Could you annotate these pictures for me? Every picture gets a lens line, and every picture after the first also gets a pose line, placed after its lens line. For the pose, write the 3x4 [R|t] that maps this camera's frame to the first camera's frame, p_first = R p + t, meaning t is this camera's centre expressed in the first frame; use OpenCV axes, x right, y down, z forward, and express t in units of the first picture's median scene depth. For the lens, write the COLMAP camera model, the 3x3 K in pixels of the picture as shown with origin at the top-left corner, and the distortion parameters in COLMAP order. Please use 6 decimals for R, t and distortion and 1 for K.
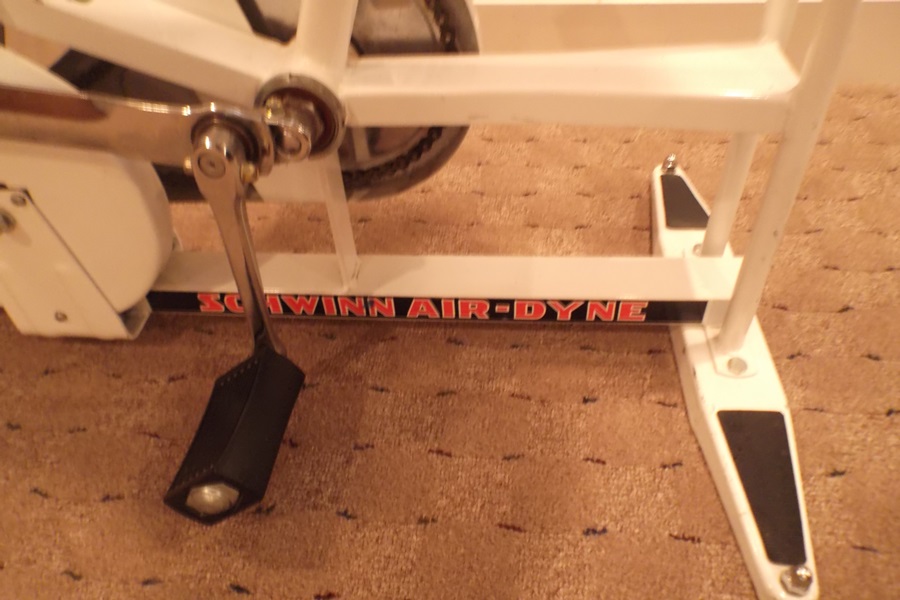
lens RADIAL K [[663.3, 0, 441.4], [0, 663.3, 293.7], [0, 0, 1]] dist [0.022348, -0.000595]
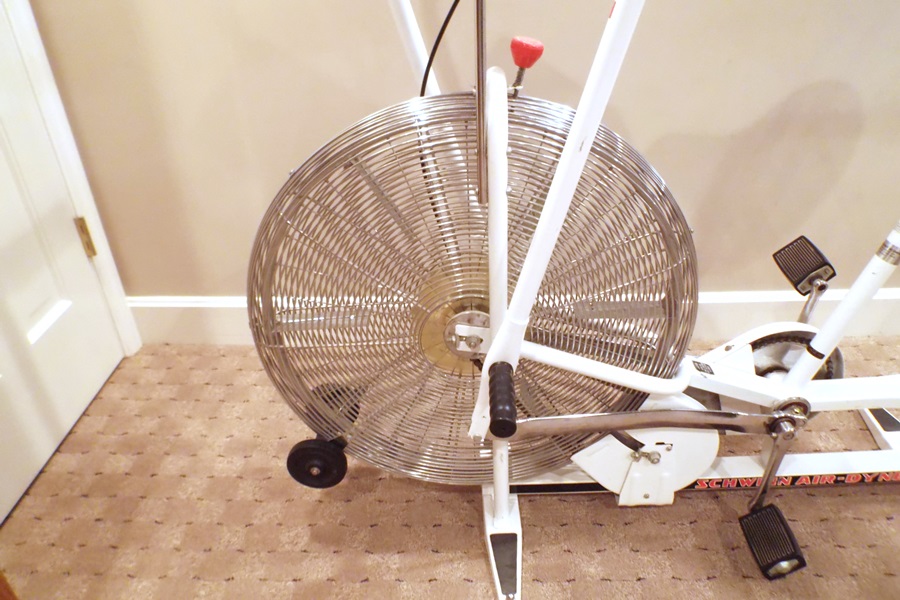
lens RADIAL K [[714.0, 0, 452.1], [0, 714.0, 307.7], [0, 0, 1]] dist [0.046282, -0.002580]
pose [[0.991967, -0.047152, 0.117380, -1.443395], [0.066790, 0.983272, -0.169456, -0.212974], [-0.107426, 0.175934, 0.978523, -1.315721]]
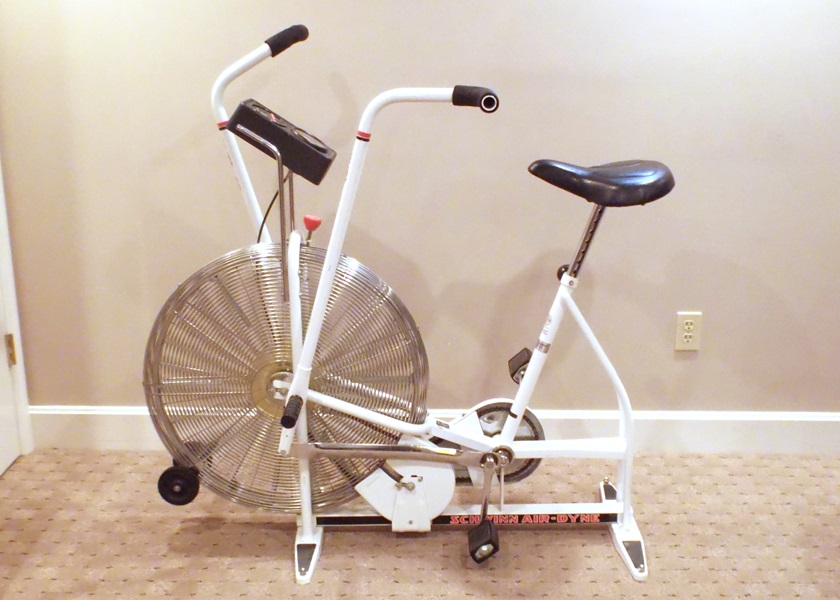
lens RADIAL K [[1231.8, 0, 419.3], [0, 1231.8, 300.1], [0, 0, 1]] dist [0.161545, 0.000000]
pose [[0.993077, 0.011363, 0.116915, -1.207886], [0.040630, 0.900648, -0.432645, 1.573001], [-0.110216, 0.434400, 0.893951, -4.505891]]
